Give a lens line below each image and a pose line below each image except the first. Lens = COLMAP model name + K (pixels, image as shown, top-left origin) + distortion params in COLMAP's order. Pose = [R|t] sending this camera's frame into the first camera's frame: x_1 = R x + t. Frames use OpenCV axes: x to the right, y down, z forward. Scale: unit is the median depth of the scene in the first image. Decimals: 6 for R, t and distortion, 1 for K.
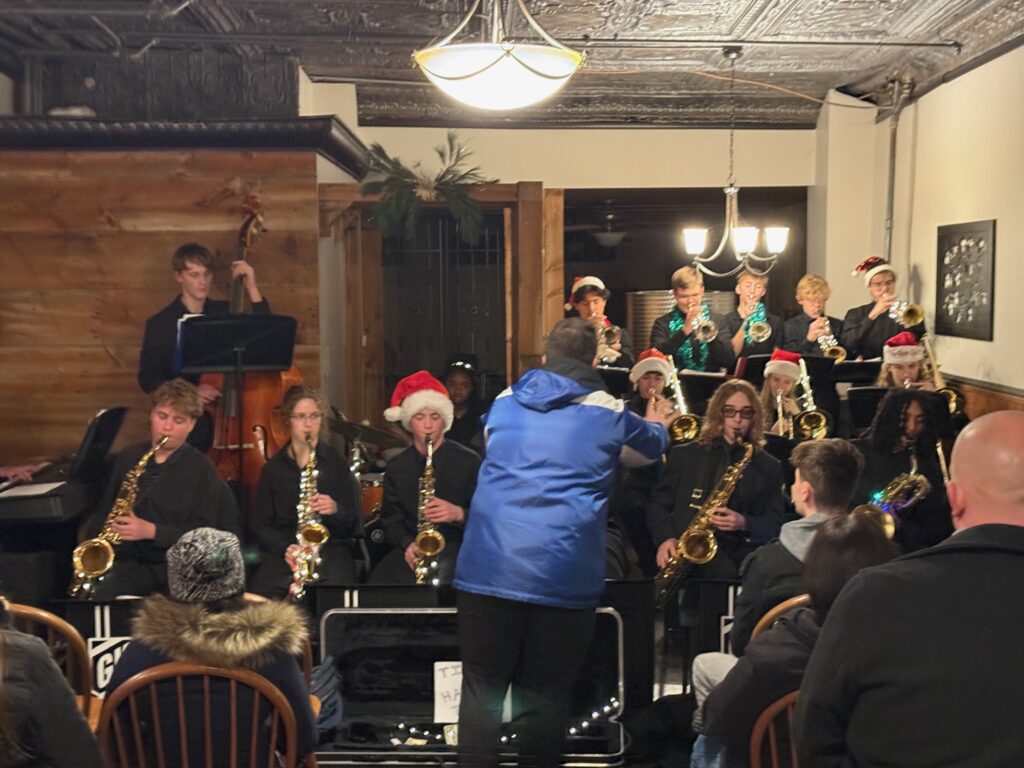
lens RADIAL K [[1532.1, 0, 507.0], [0, 1532.1, 385.4], [0, 0, 1]] dist [0.040611, 0.000000]
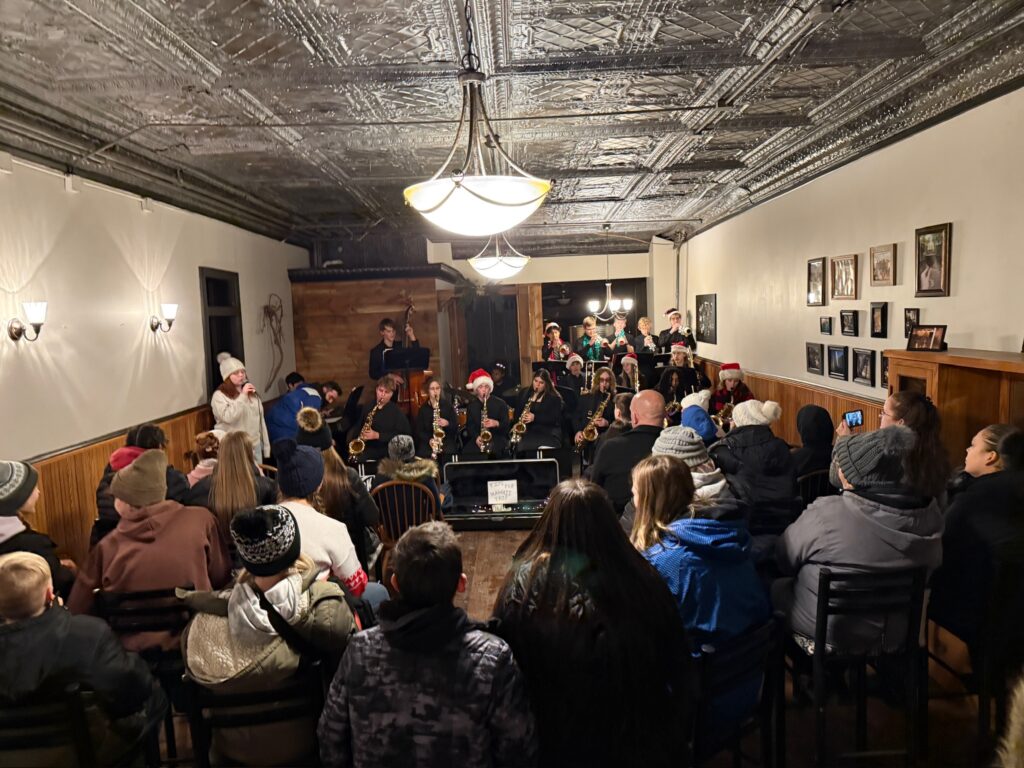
lens RADIAL K [[716.4, 0, 517.2], [0, 716.4, 380.9], [0, 0, 1]] dist [0.003511, 0.000565]
pose [[0.999121, -0.037642, -0.018424, 0.021339], [0.038166, 0.998852, 0.028962, -0.016243], [0.017312, -0.029639, 0.999411, -0.143386]]
